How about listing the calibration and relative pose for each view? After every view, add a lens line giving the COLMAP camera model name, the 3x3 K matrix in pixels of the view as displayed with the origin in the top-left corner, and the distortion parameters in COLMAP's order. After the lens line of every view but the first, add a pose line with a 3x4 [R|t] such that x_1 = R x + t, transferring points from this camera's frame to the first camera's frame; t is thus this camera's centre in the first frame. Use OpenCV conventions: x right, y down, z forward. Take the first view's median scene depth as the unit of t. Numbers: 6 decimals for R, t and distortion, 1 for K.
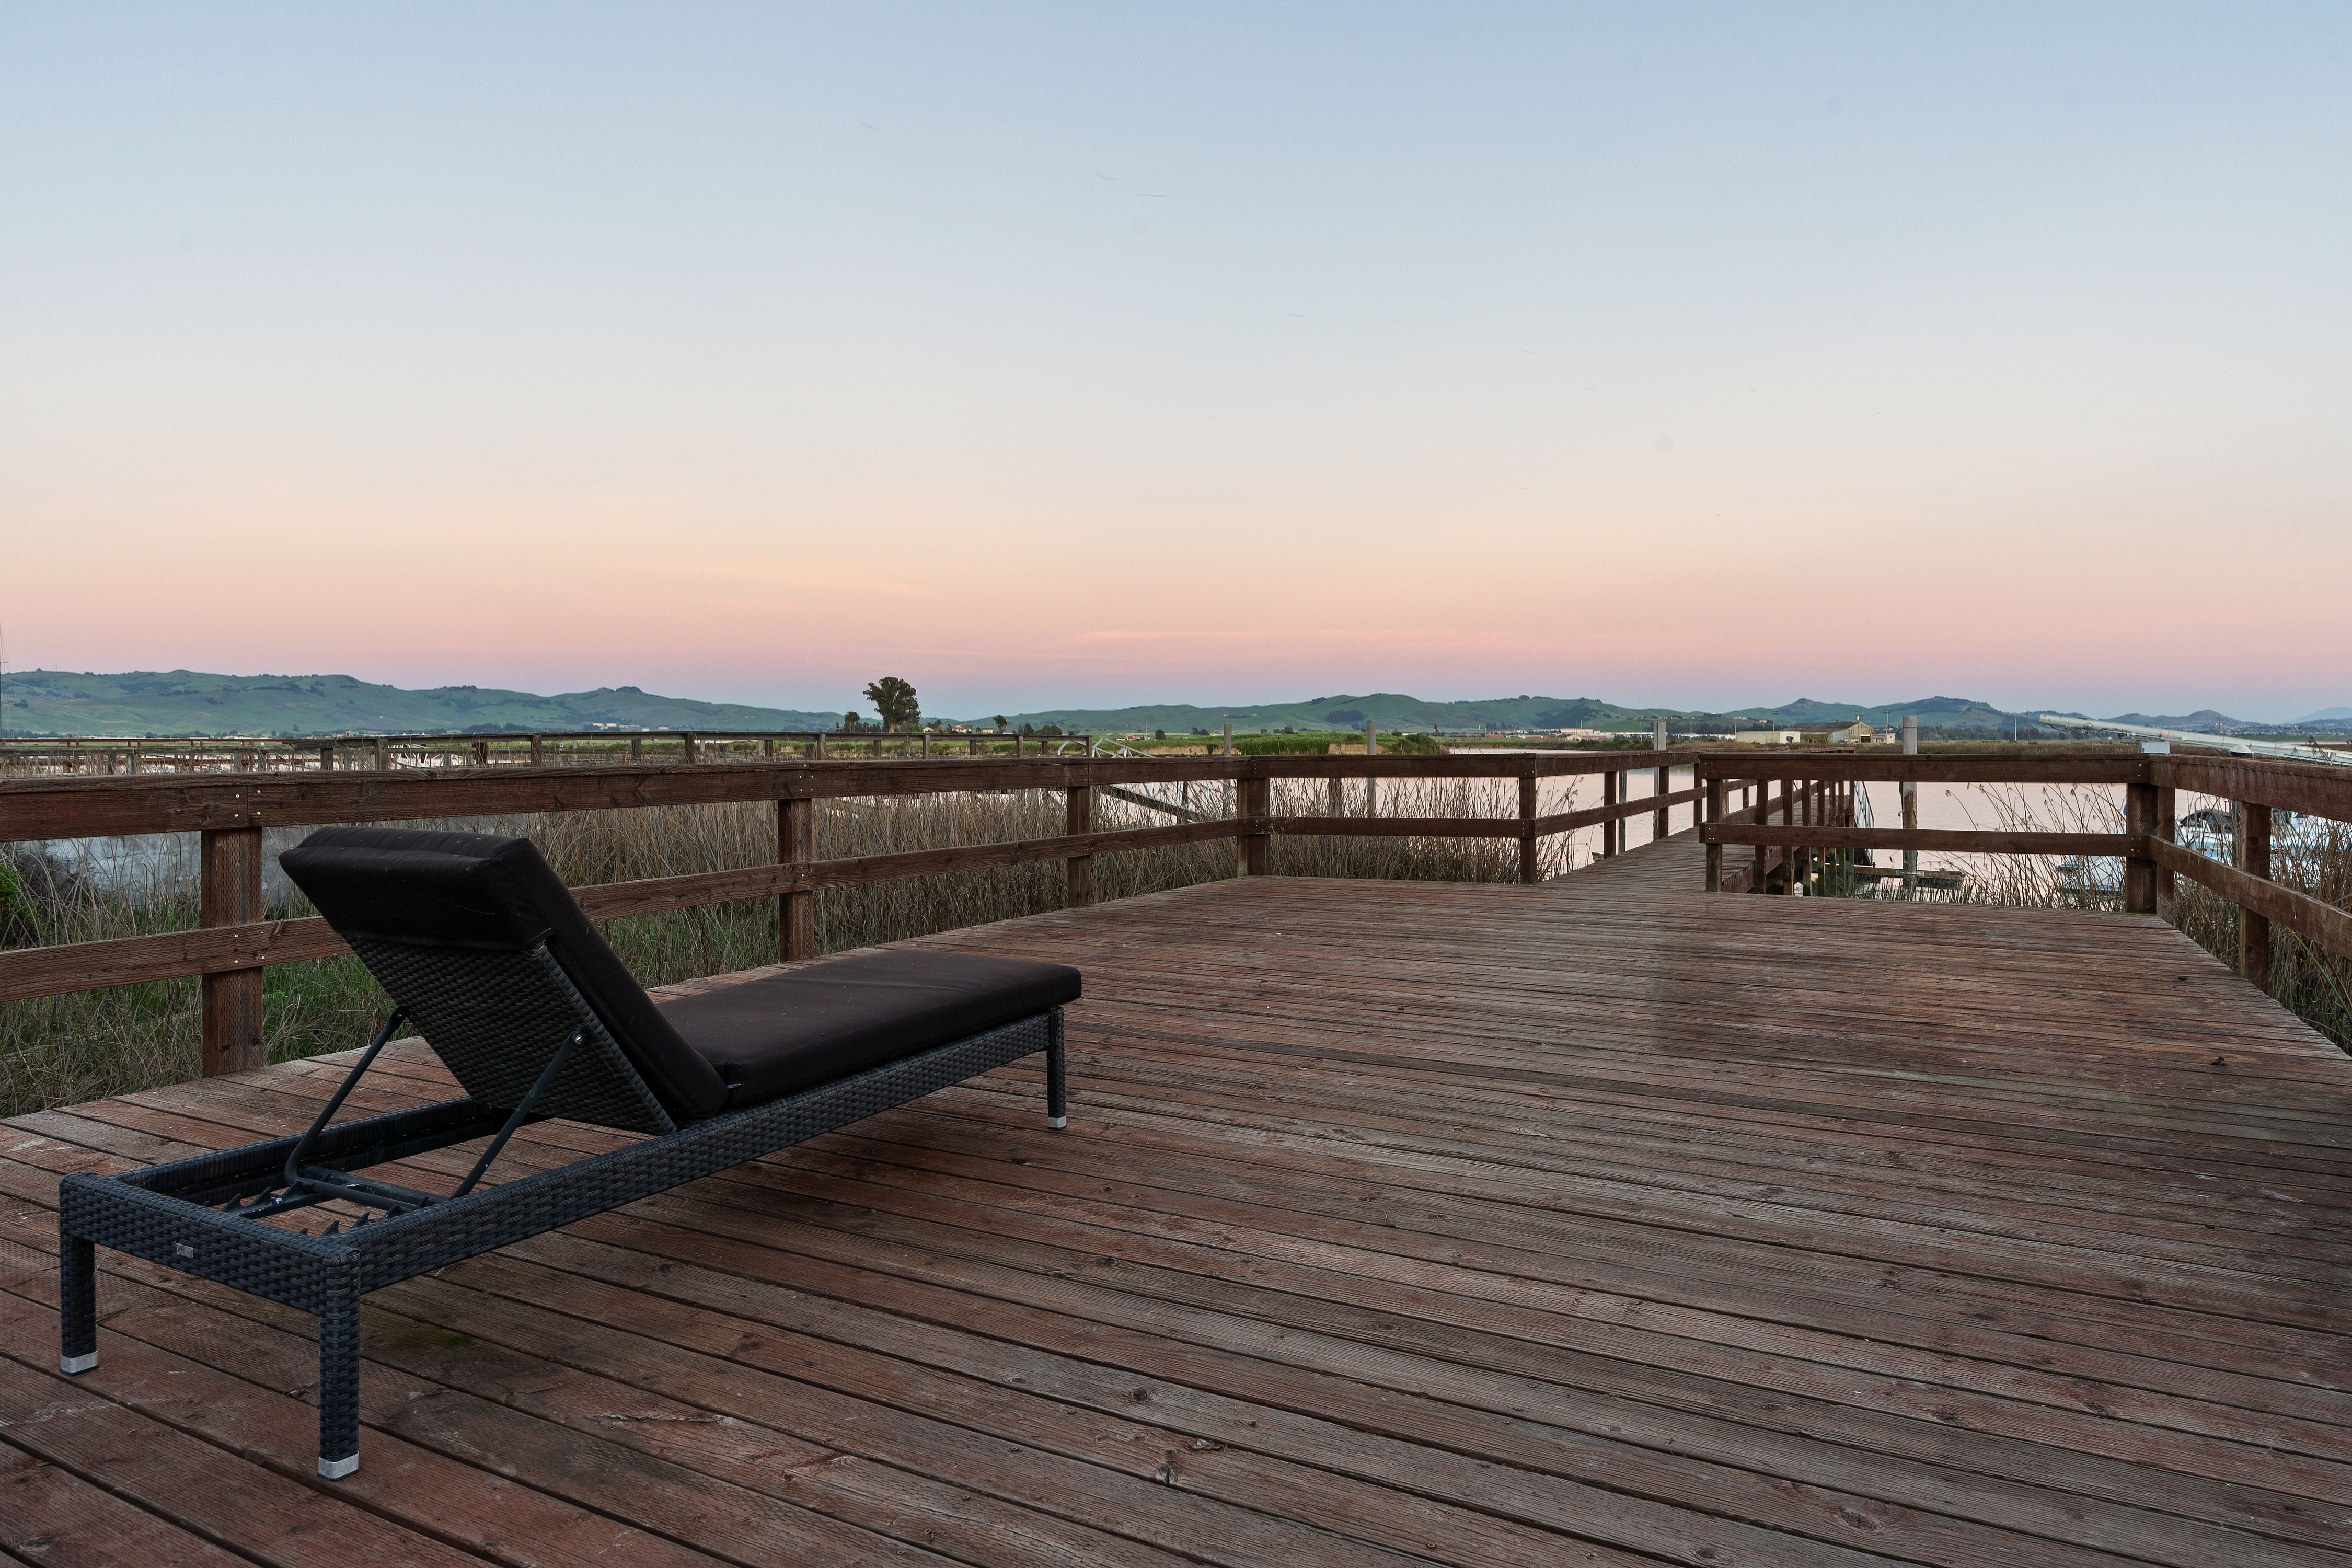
lens RADIAL K [[1422.3, 0, 1177.5], [0, 1422.3, 780.1], [0, 0, 1]] dist [-0.000914, -0.002832]
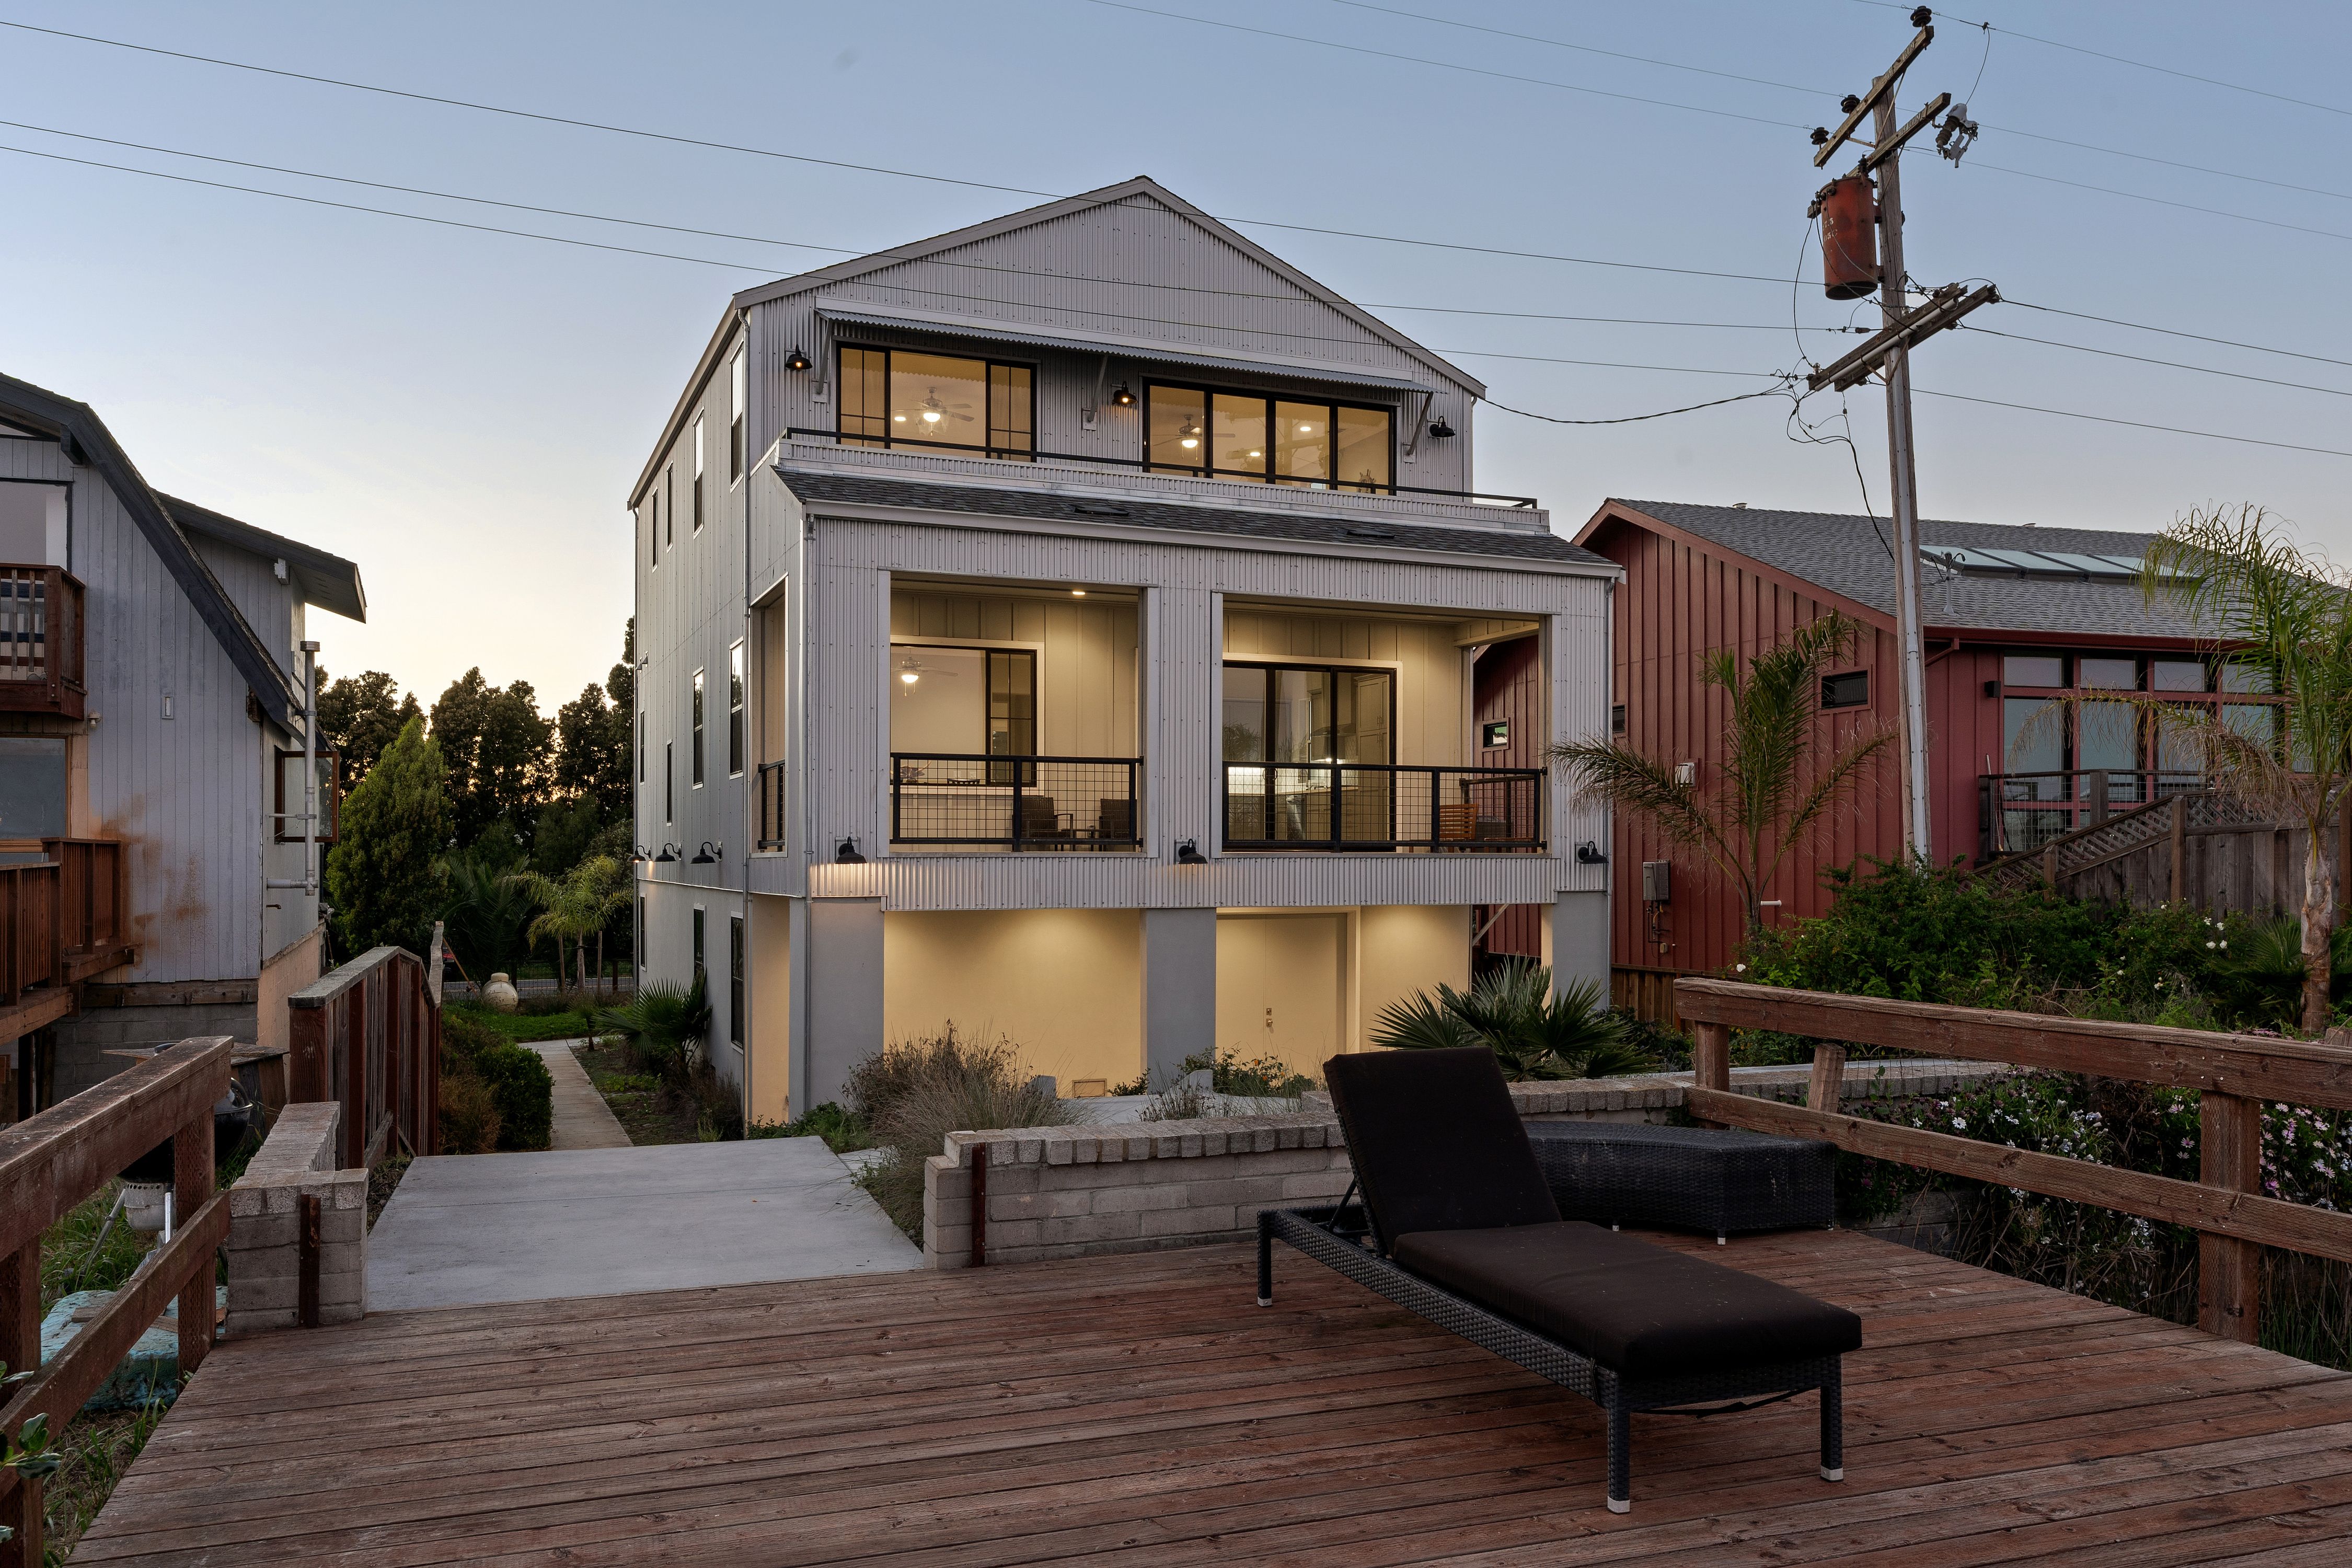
lens RADIAL K [[1846.8, 0, 1177.7], [0, 1846.8, 796.6], [0, 0, 1]] dist [-0.014777, -0.001350]
pose [[-0.685659, -0.018366, -0.727691, 1.169154], [-0.020885, 0.999766, -0.005554, -0.223981], [0.727623, 0.011390, -0.685883, 1.996063]]
